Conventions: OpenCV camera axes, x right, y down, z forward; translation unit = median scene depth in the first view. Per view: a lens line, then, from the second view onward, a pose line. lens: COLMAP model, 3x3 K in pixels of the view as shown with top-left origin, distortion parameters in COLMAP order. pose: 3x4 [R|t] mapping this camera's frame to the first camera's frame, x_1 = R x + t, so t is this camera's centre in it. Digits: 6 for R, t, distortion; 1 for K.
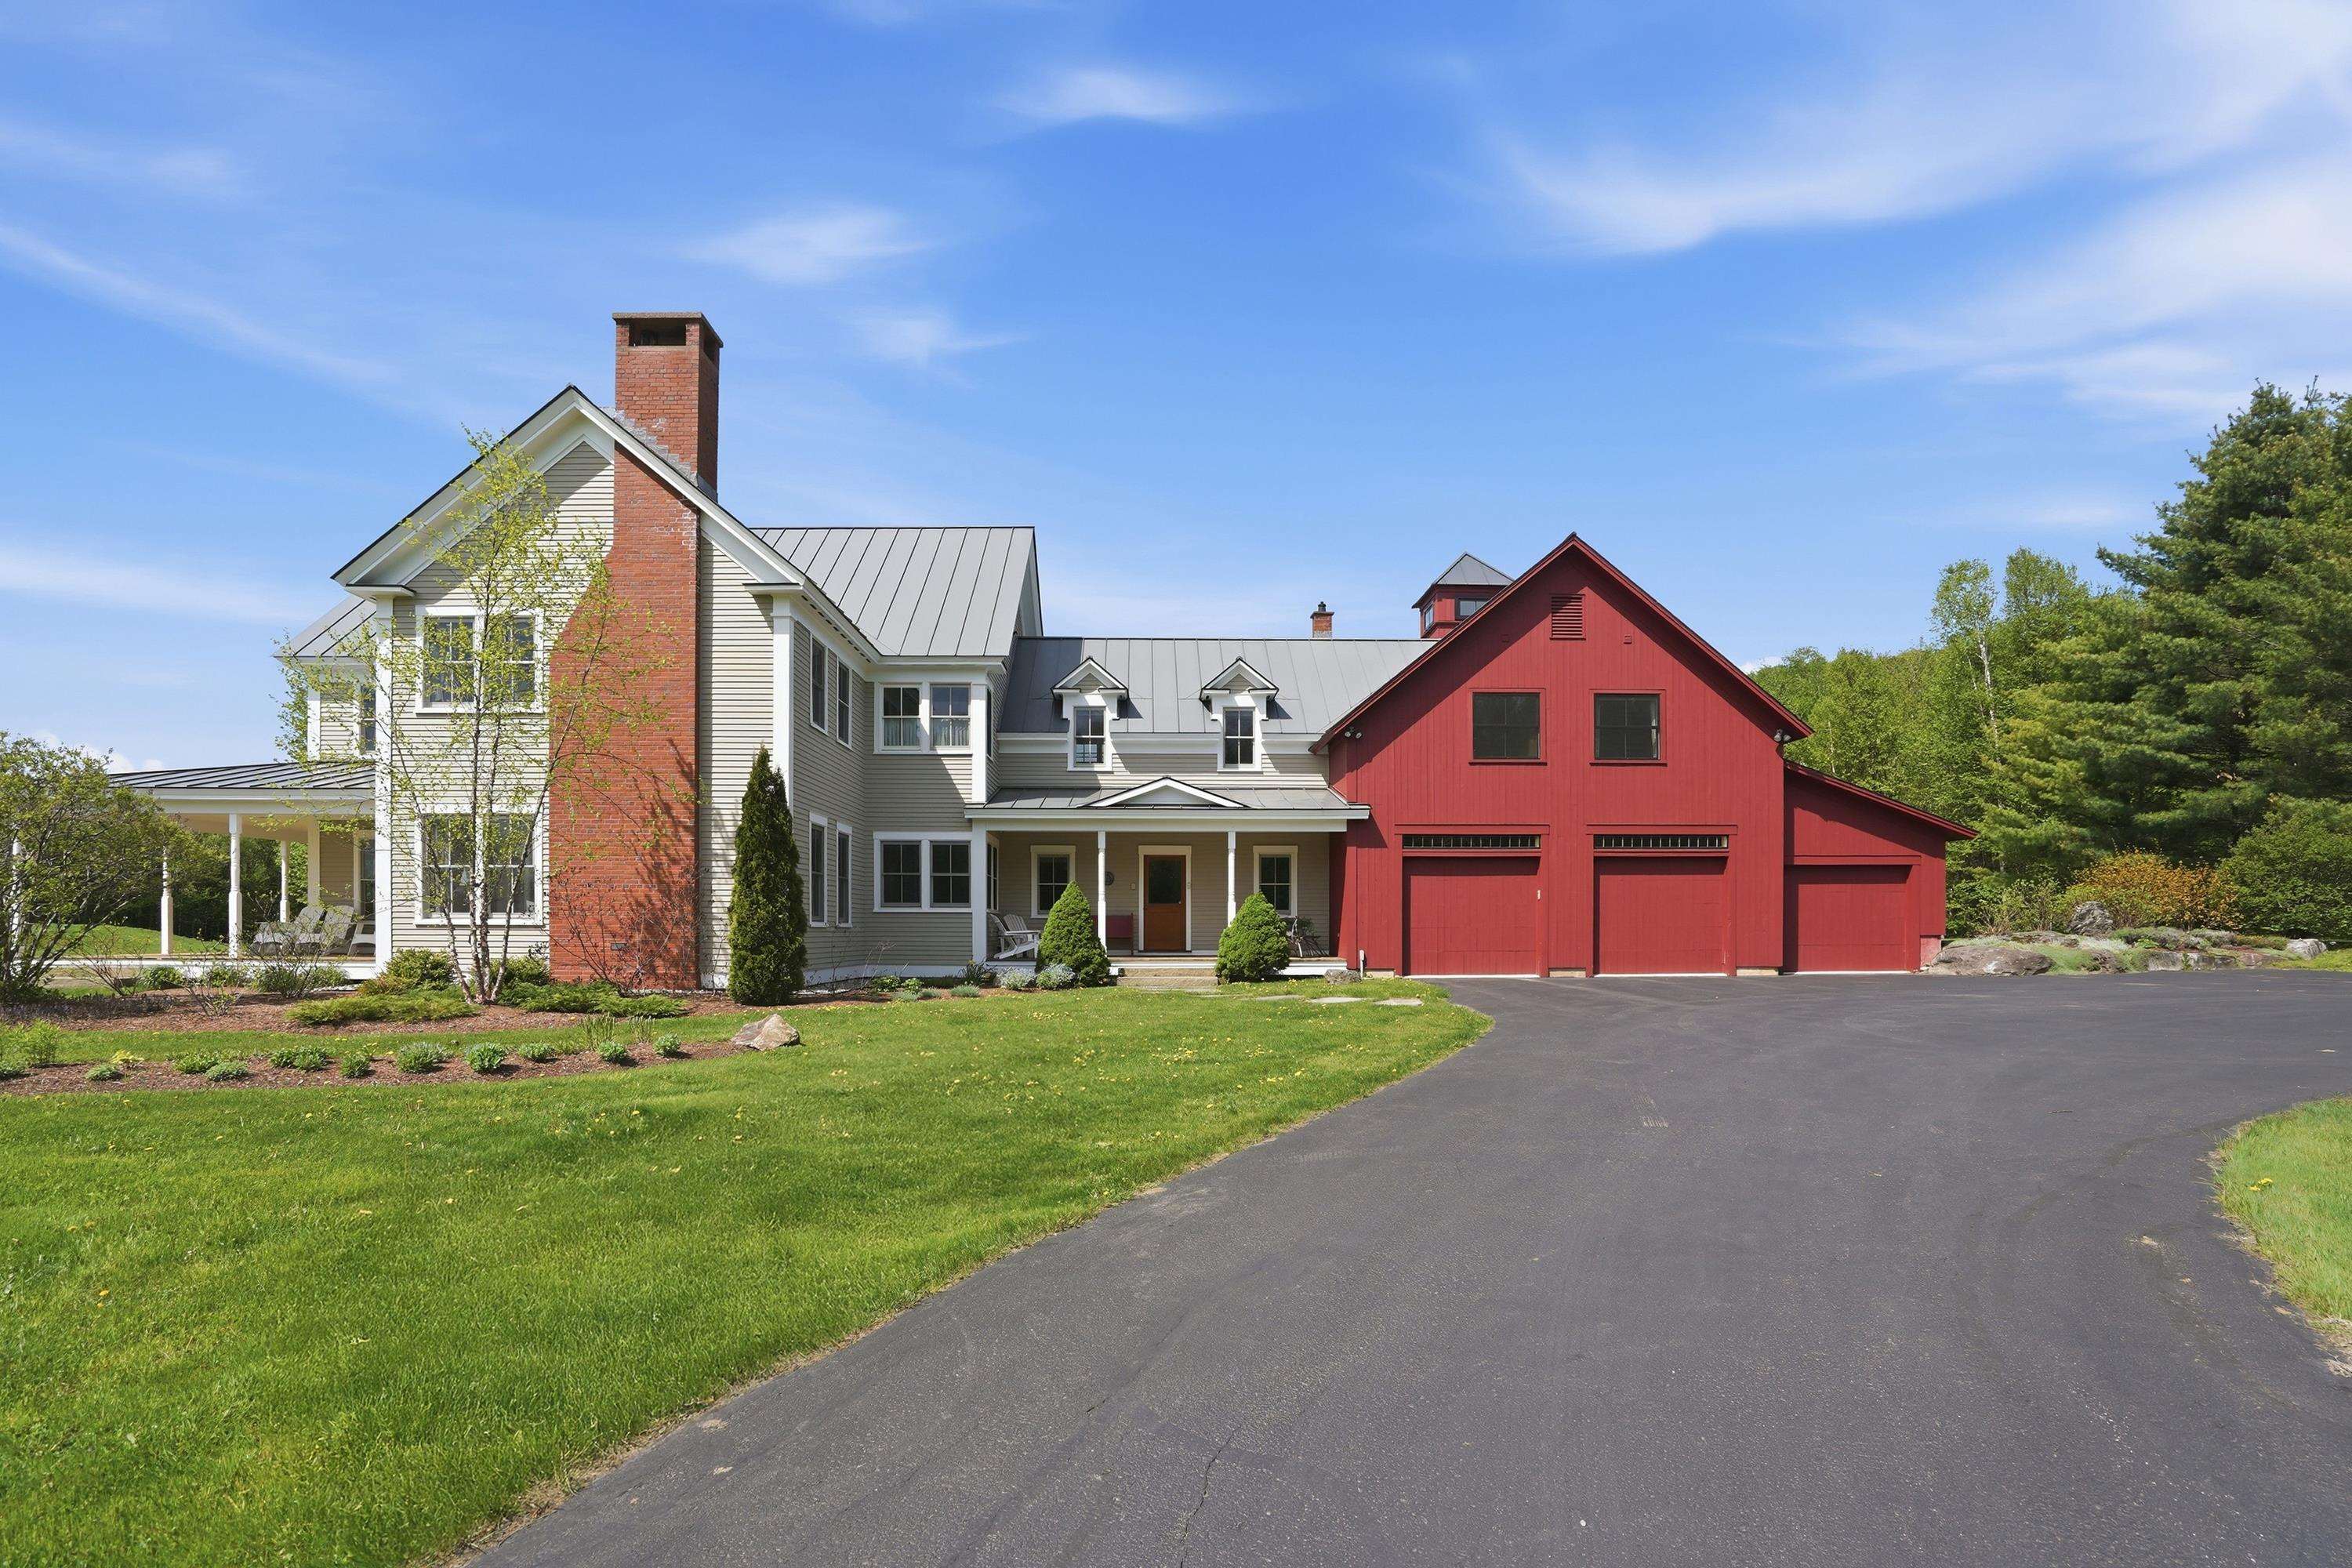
lens RADIAL K [[1146.5, 0, 1174.9], [0, 1146.5, 903.4], [0, 0, 1]] dist [-0.001987, 0.000480]
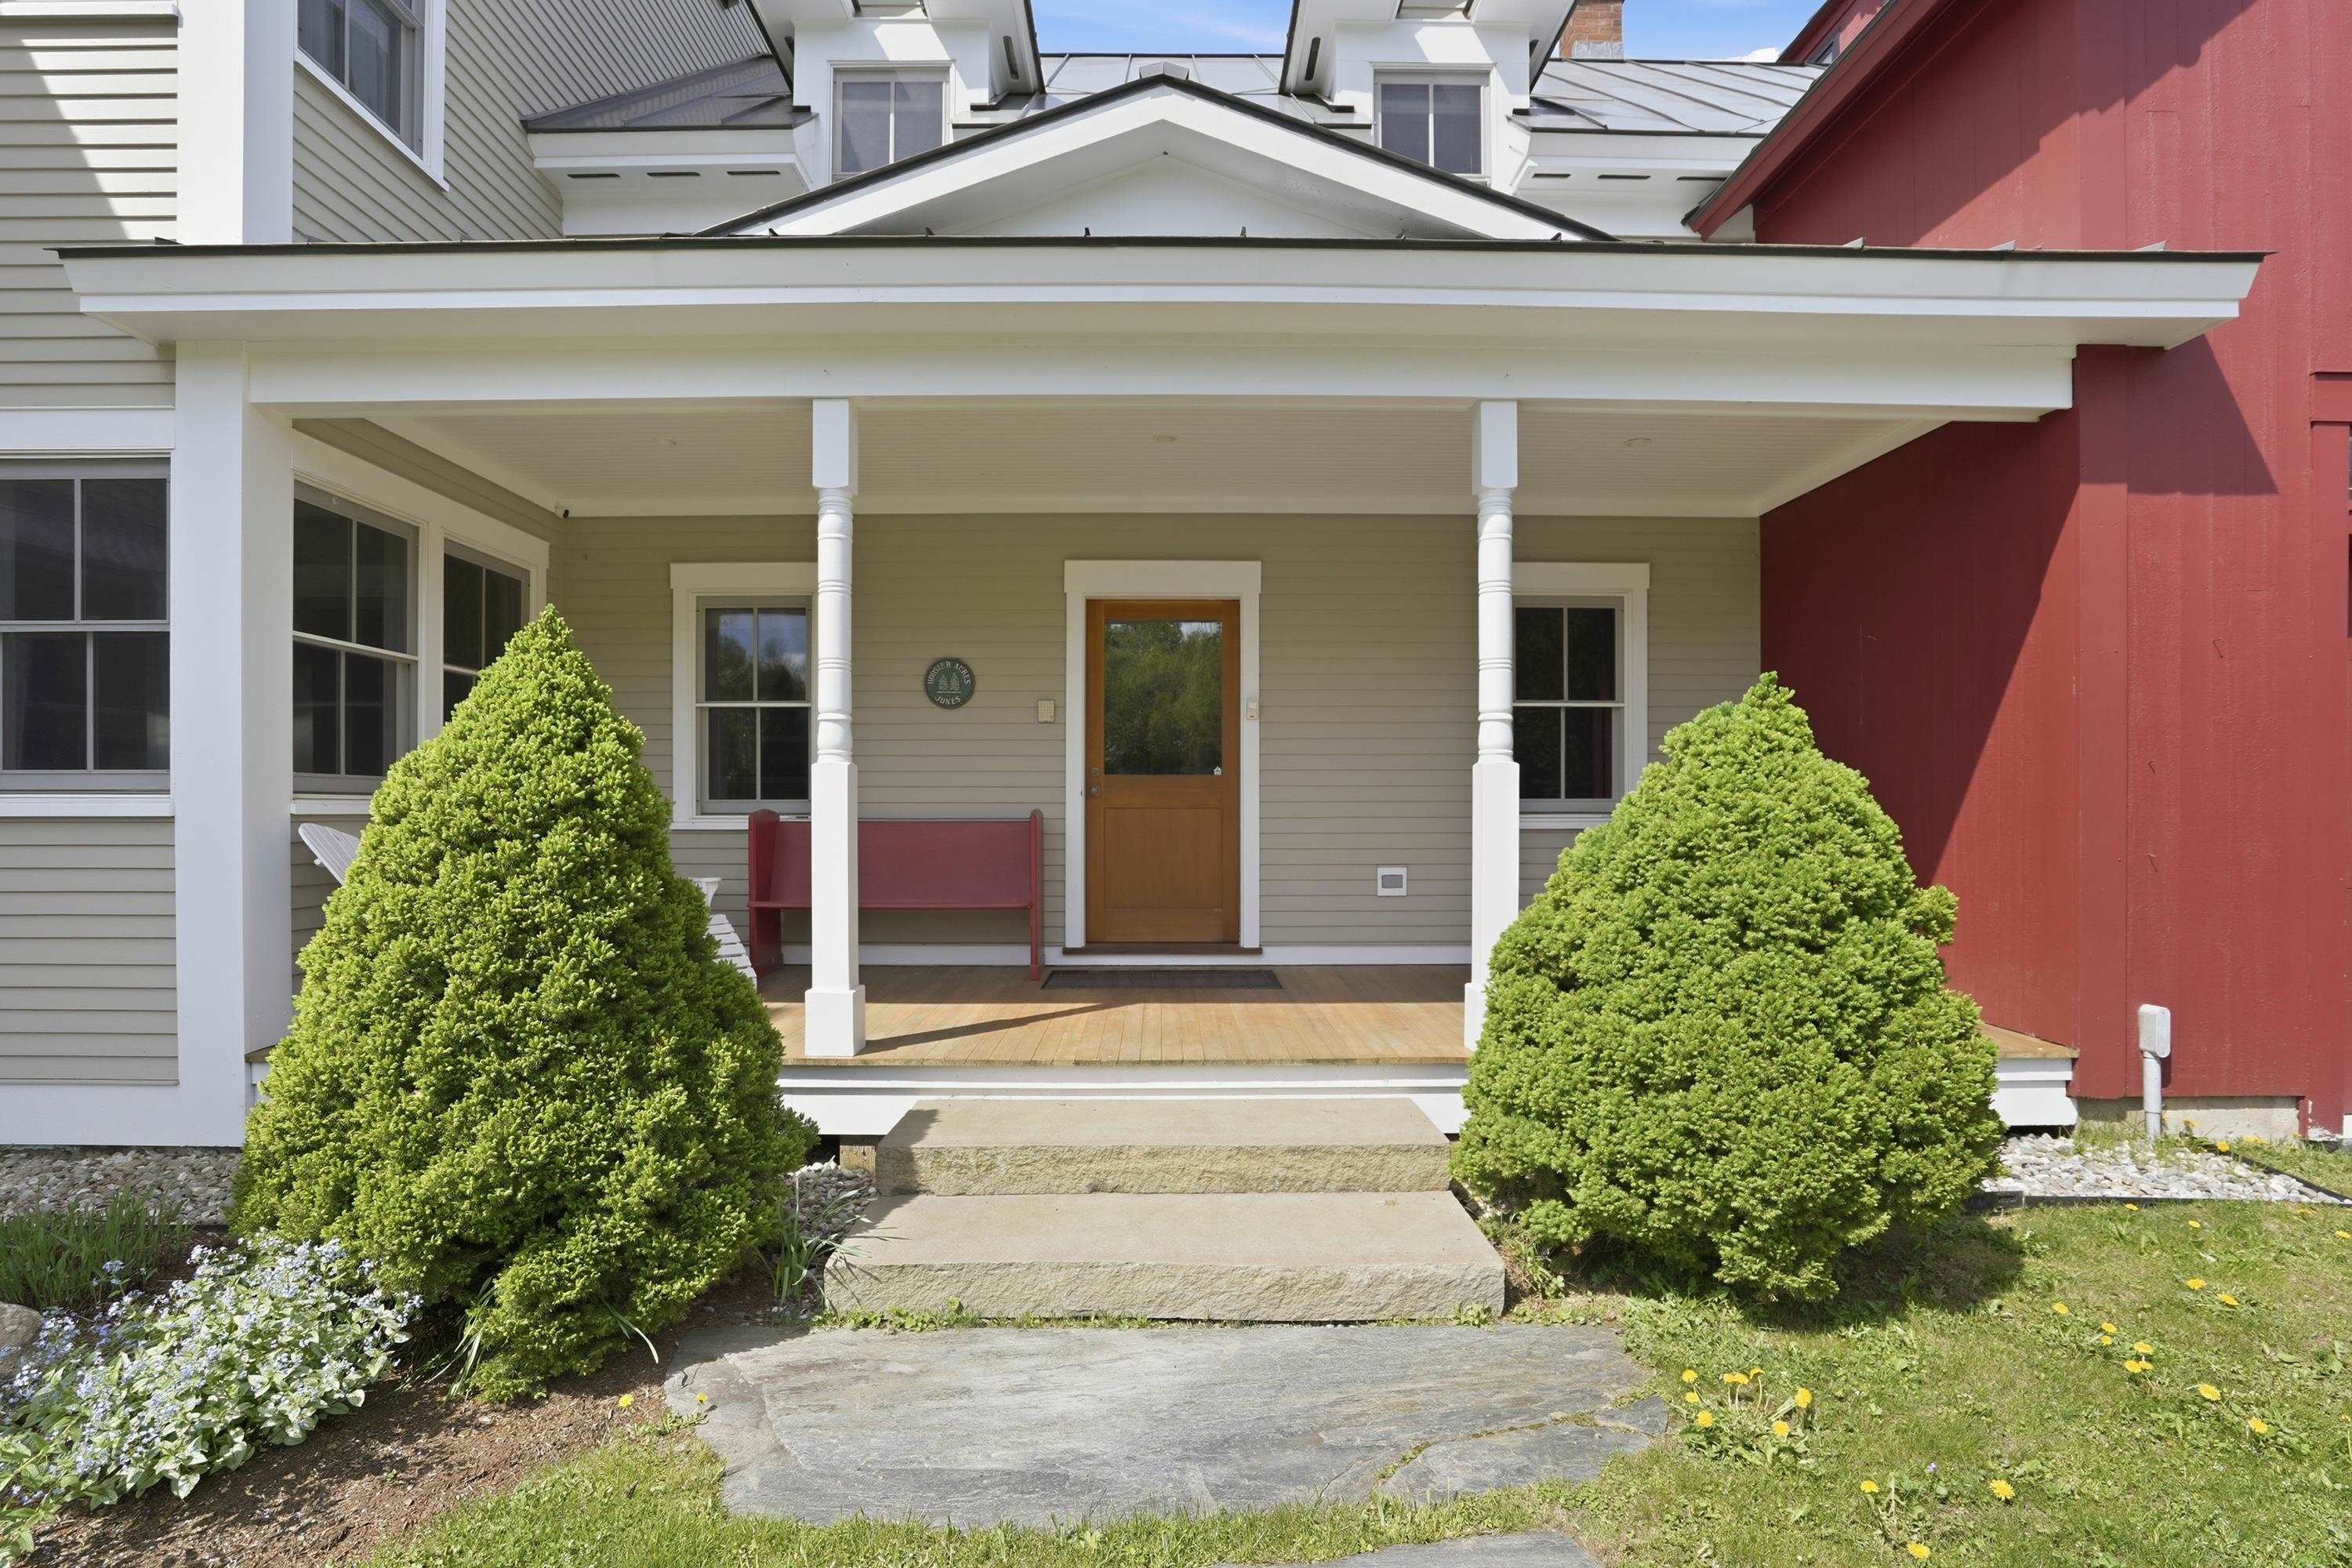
lens RADIAL K [[1146.5, 0, 1173.9], [0, 1146.5, 784.3], [0, 0, 1]] dist [-0.001987, 0.000480]
pose [[0.999927, -0.000101, -0.012043, -0.003342], [0.000088, 0.999999, -0.001137, 0.002954], [0.012043, 0.001135, 0.999927, 0.799975]]
